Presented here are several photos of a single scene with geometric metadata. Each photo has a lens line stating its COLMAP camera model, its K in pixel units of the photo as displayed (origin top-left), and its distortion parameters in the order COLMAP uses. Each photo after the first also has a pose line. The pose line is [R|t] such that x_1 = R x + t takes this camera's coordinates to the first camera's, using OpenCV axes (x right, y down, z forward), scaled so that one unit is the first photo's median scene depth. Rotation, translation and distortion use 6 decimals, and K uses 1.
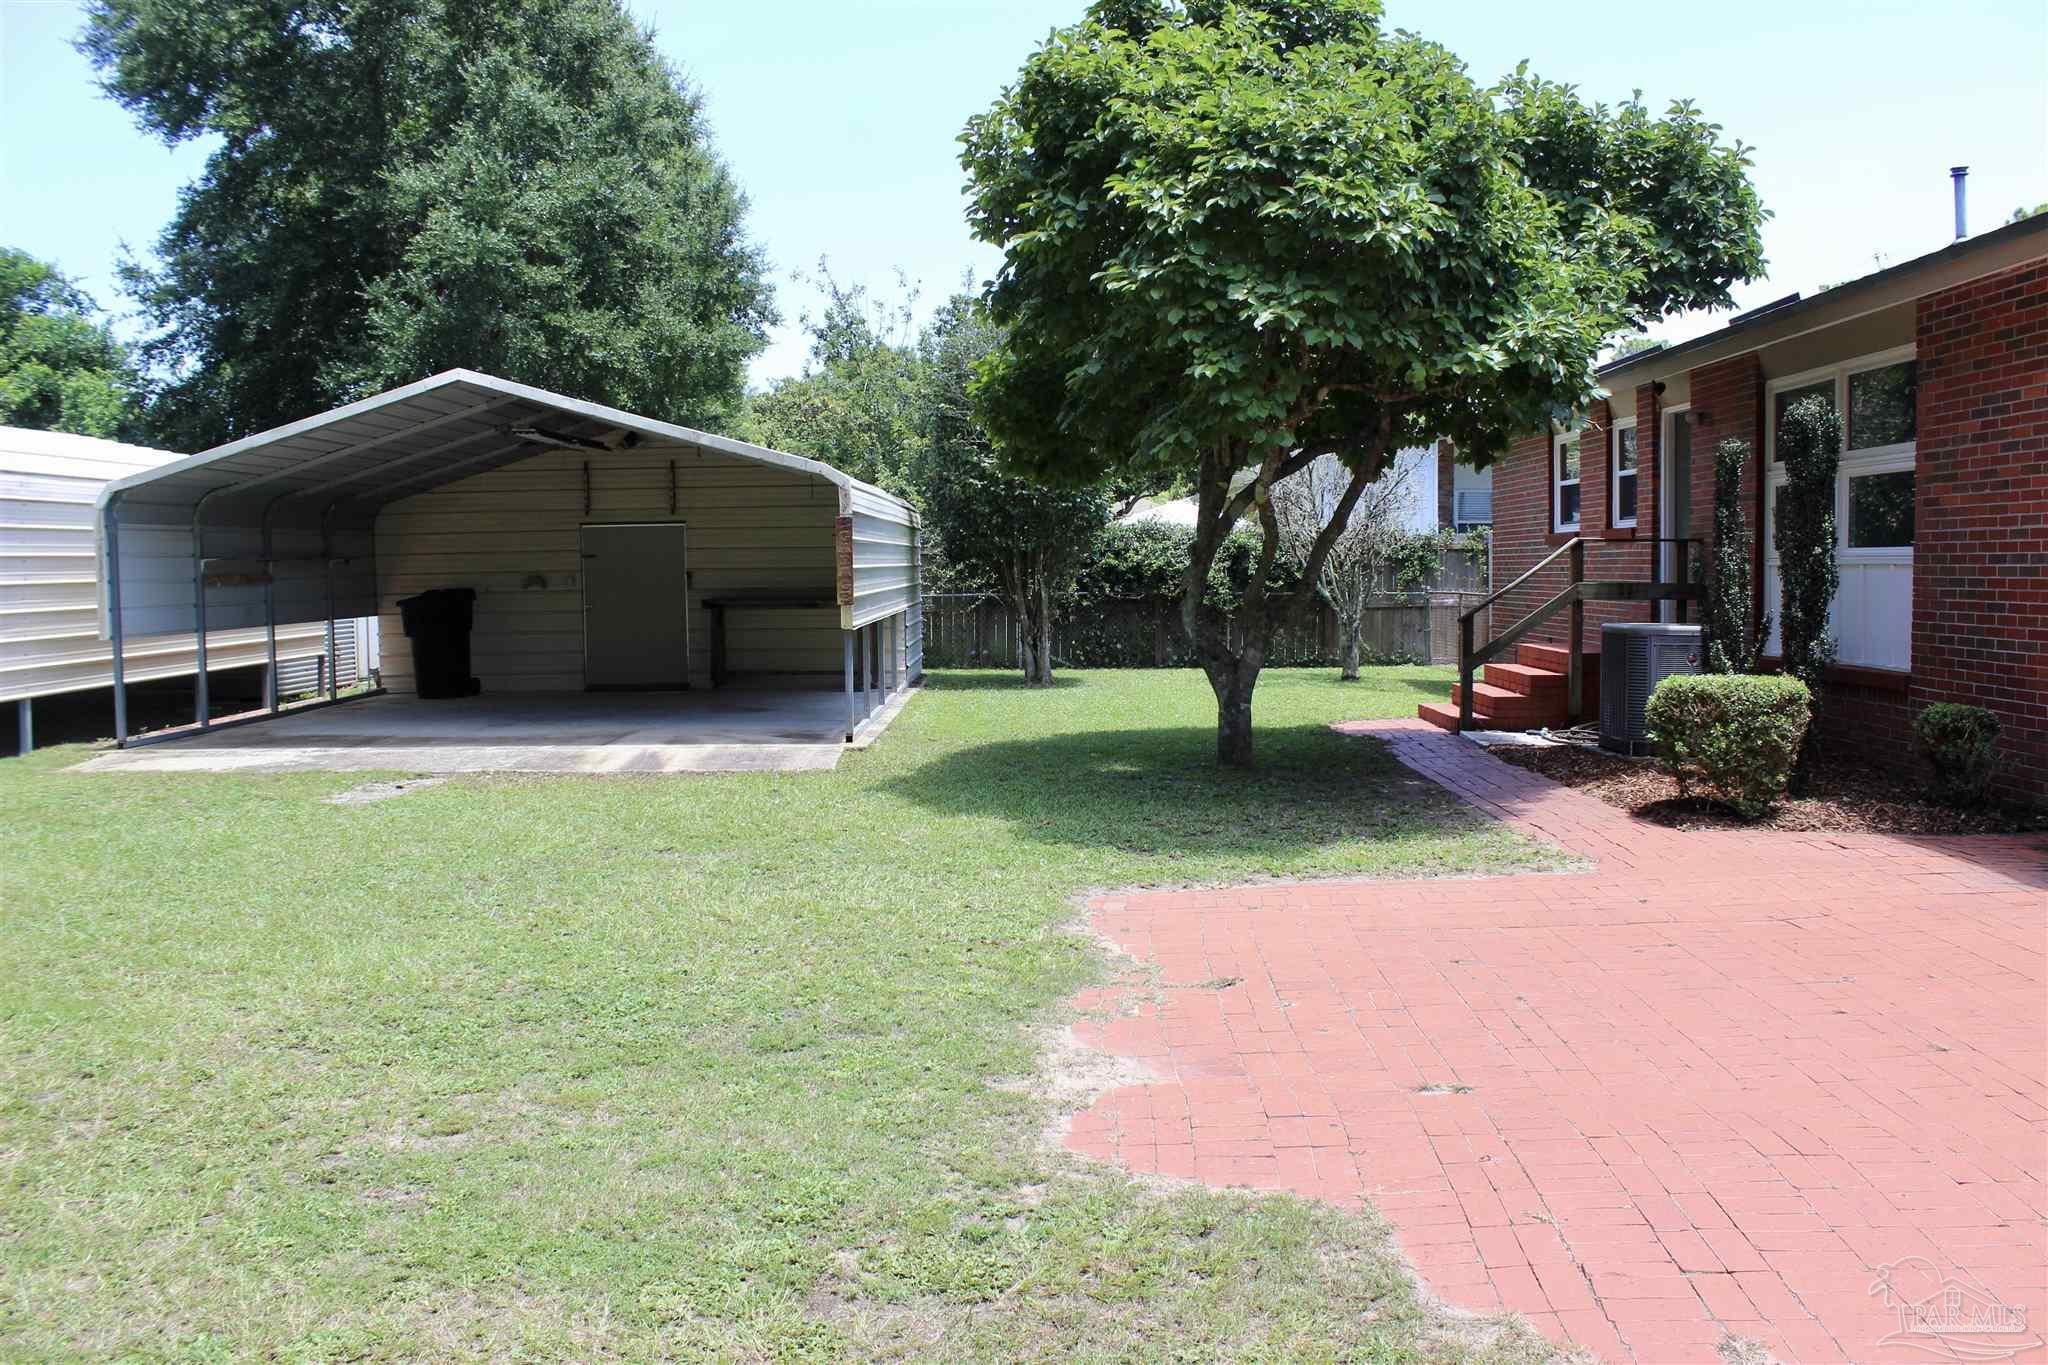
lens RADIAL K [[1694.4, 0, 1043.0], [0, 1694.4, 653.7], [0, 0, 1]] dist [-0.168856, 0.138545]
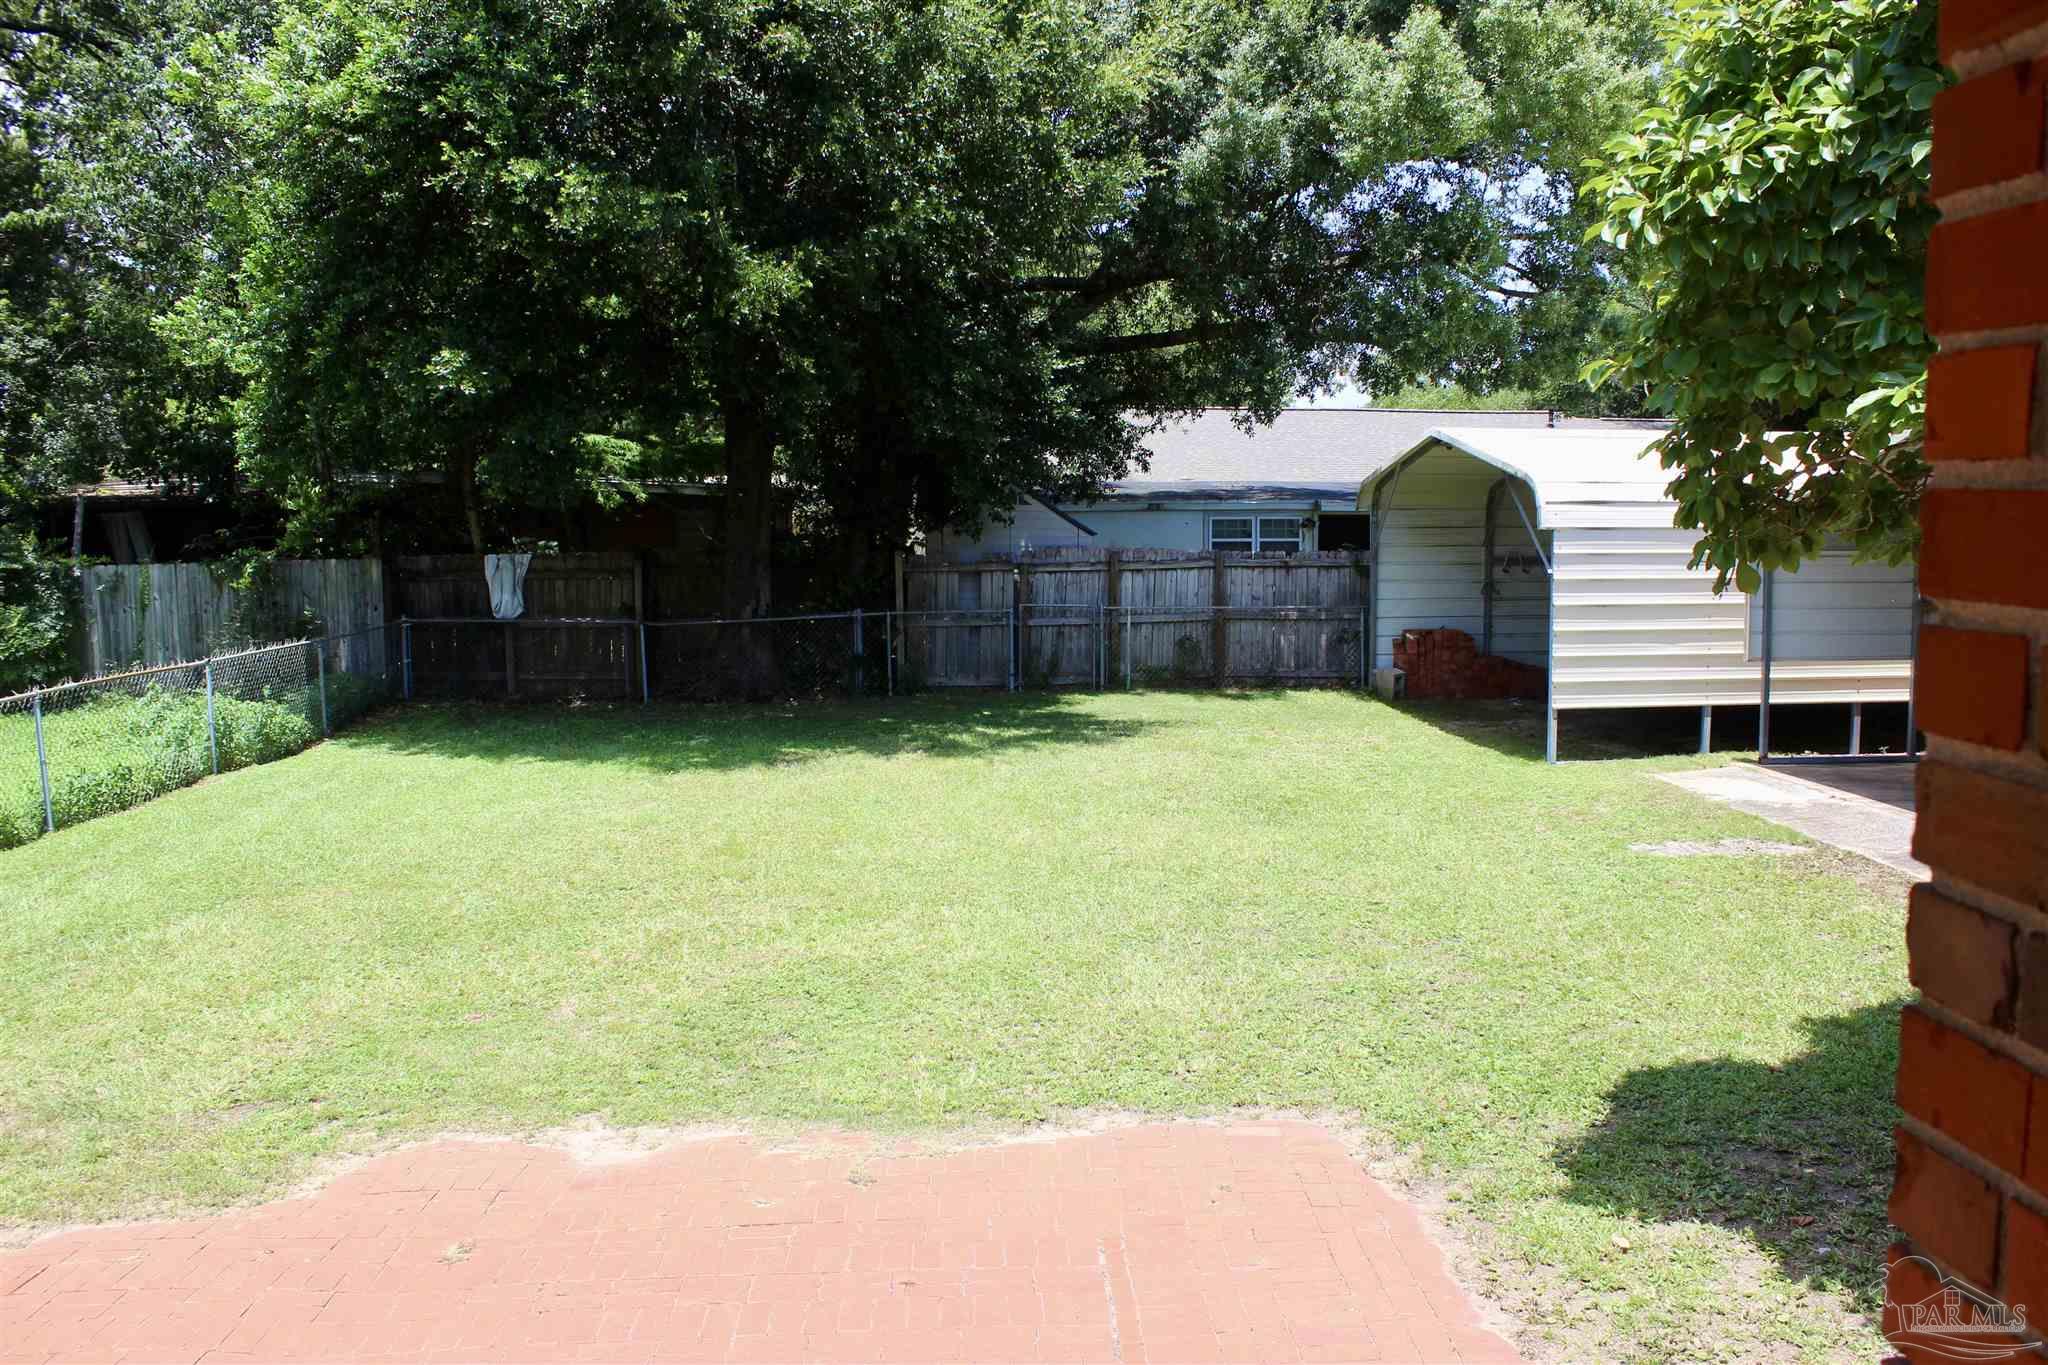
lens RADIAL K [[1694.4, 0, 1043.0], [0, 1694.4, 653.7], [0, 0, 1]] dist [-0.168856, 0.138545]
pose [[0.067778, 0.096753, -0.992998, 0.343891], [-0.053979, 0.994185, 0.093184, -0.065430], [0.996239, 0.047285, 0.072607, 0.335921]]
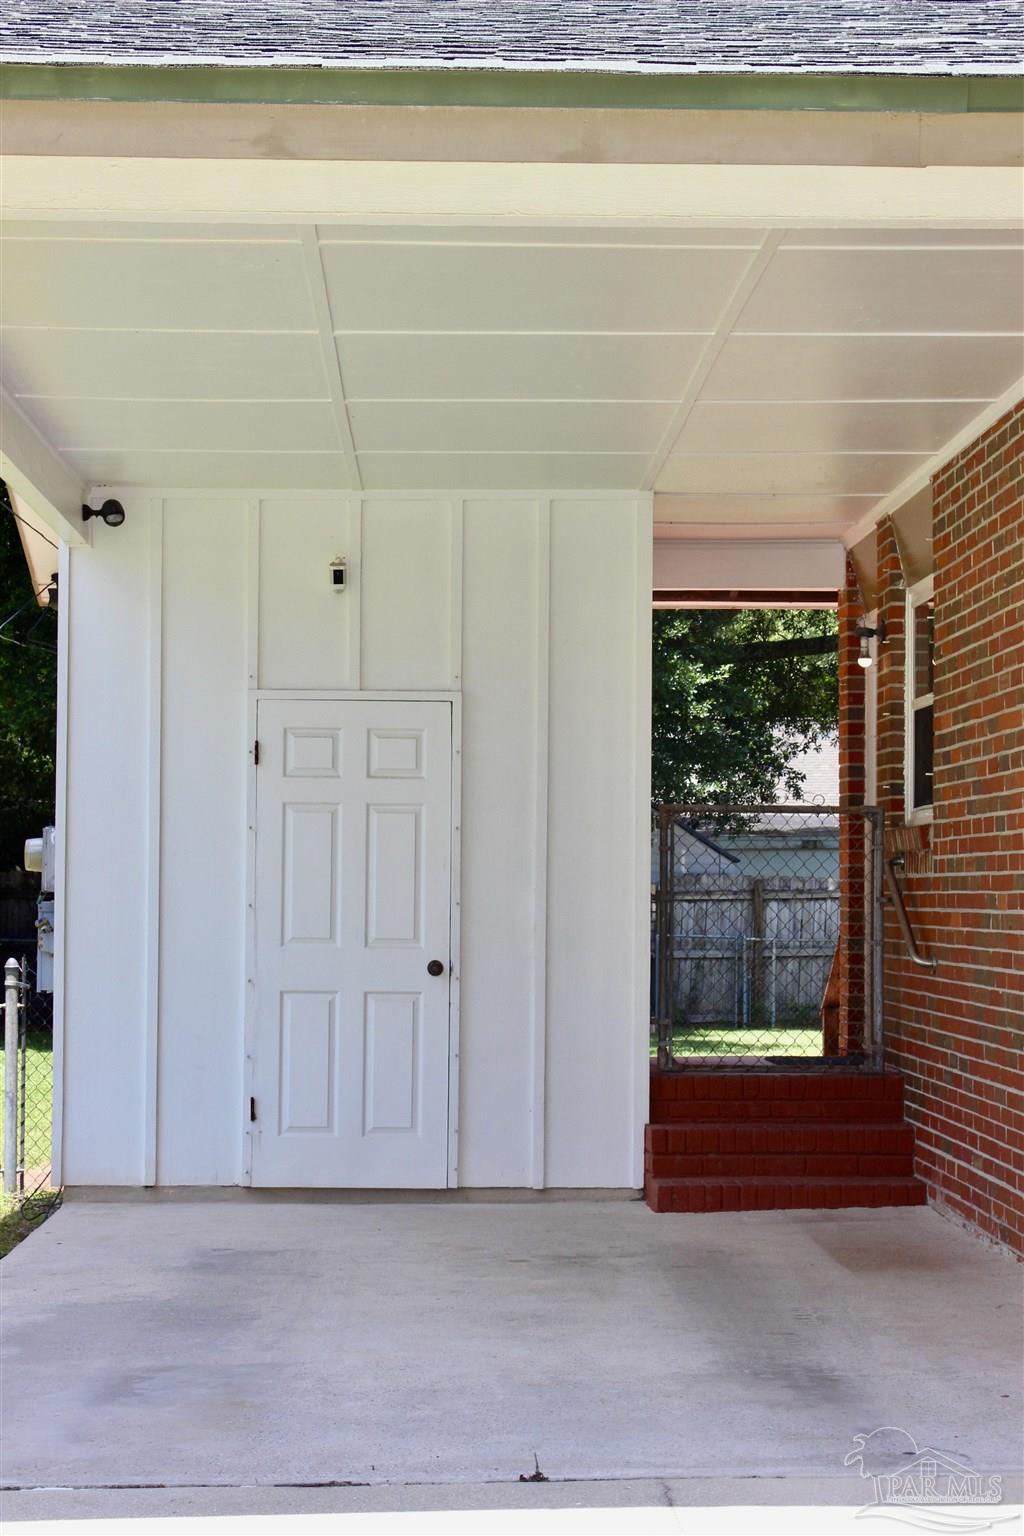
lens RADIAL K [[3001.4, 0, 510.0], [0, 3001.4, 875.3], [0, 0, 1]] dist [-0.002626, 0.150827]
pose [[0.023679, 0.003209, -0.999714, 1.104015], [-0.062109, 0.998068, 0.001732, -0.024247], [0.997788, 0.062050, 0.023833, 0.260964]]
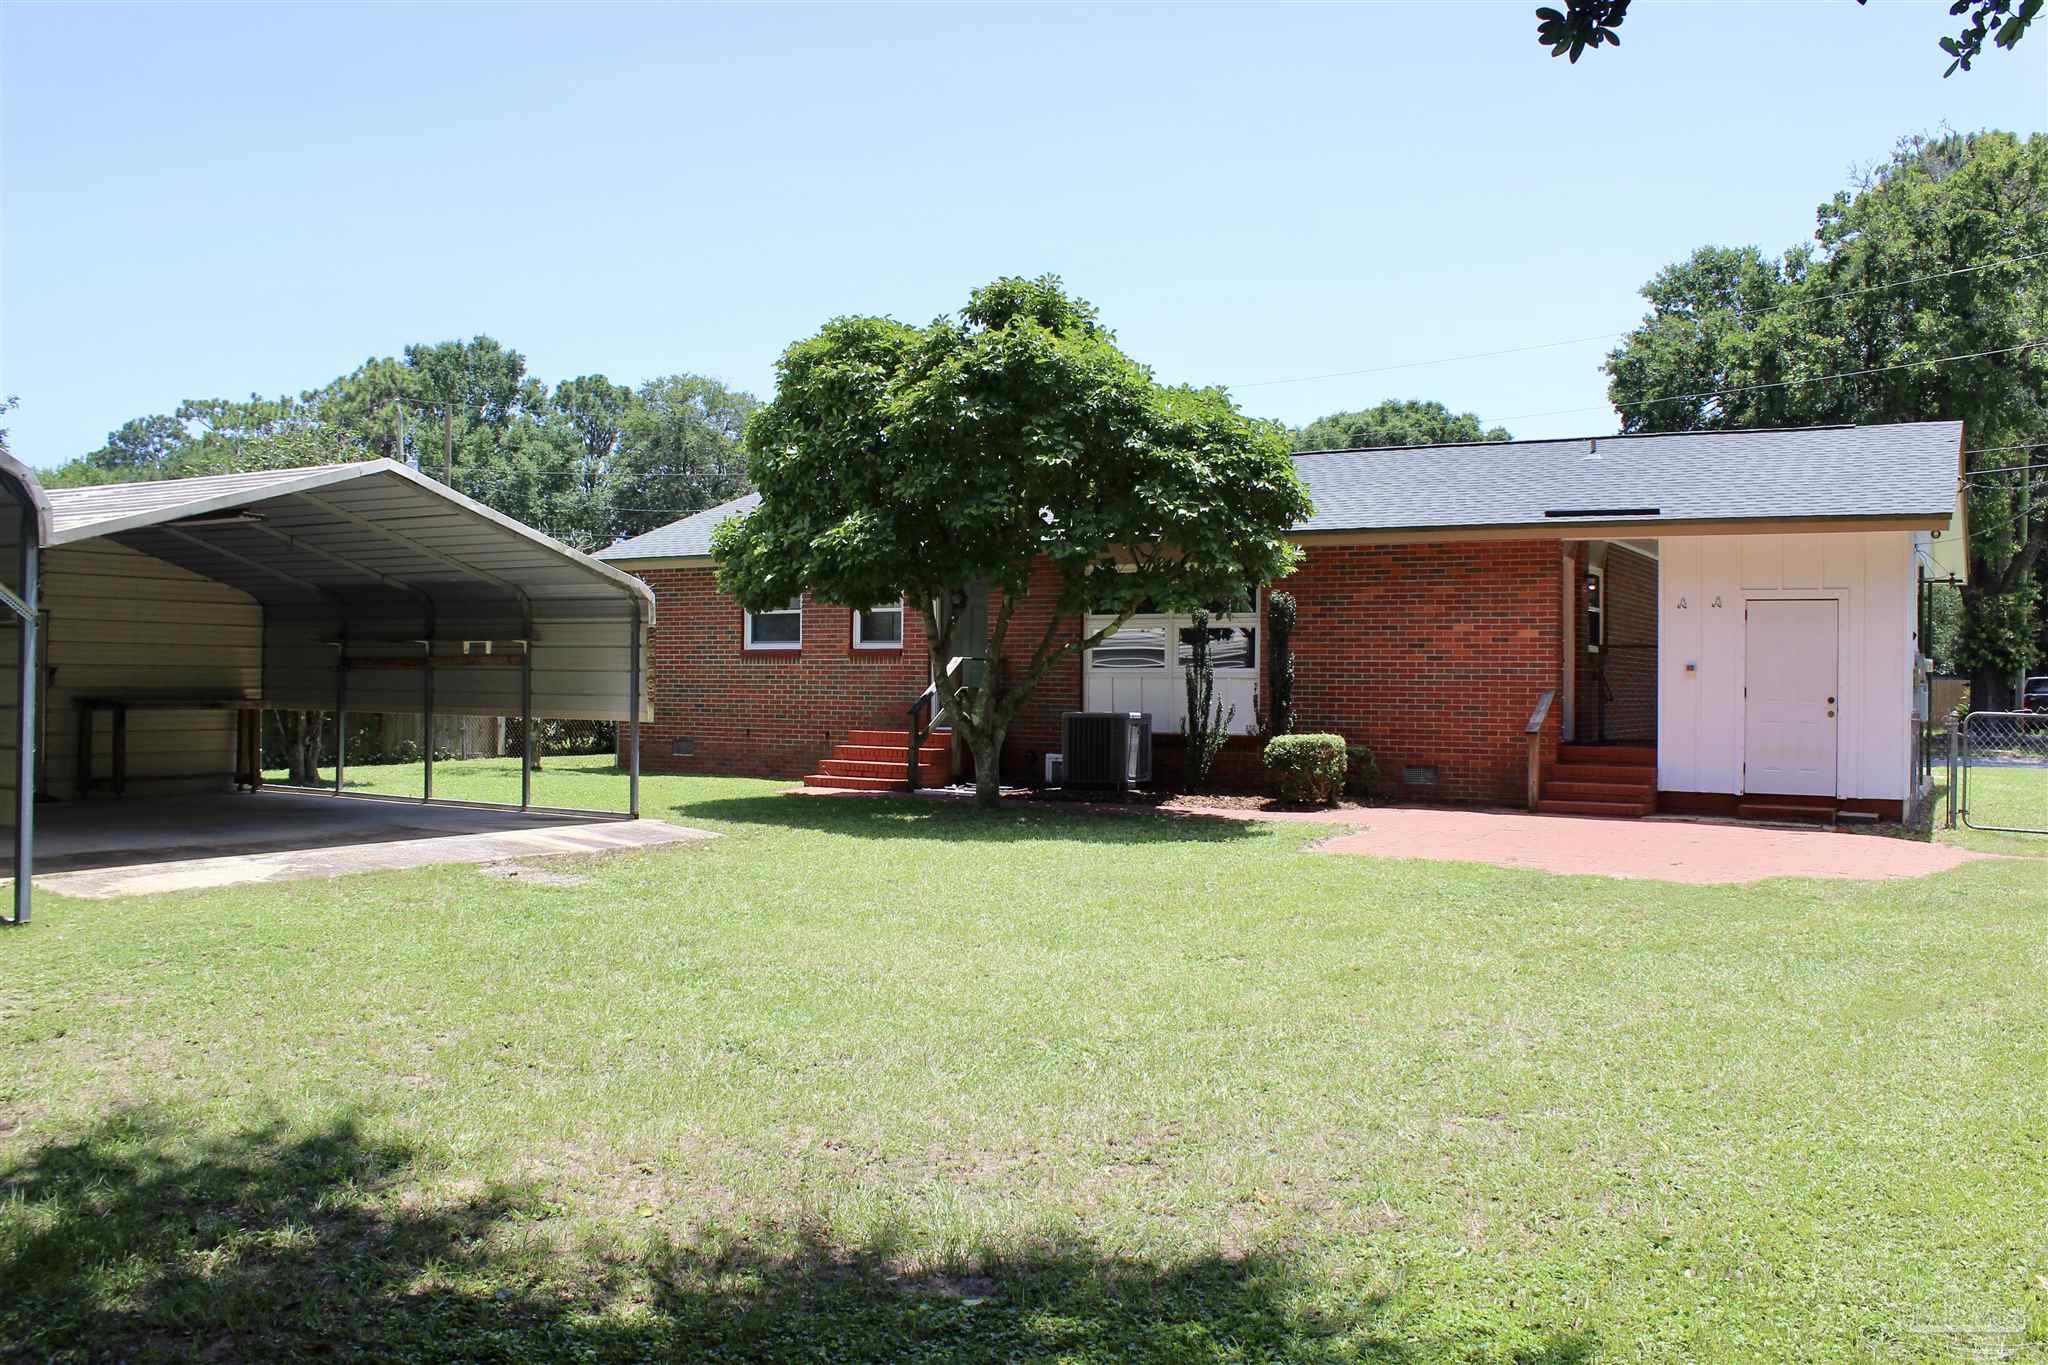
lens RADIAL K [[1707.5, 0, 1042.2], [0, 1707.5, 693.6], [0, 0, 1]] dist [-0.165393, 0.160943]
pose [[0.494394, 0.005283, 0.869222, -0.733625], [0.035494, 0.999025, -0.026260, 0.006443], [-0.868513, 0.043835, 0.493724, 0.133757]]
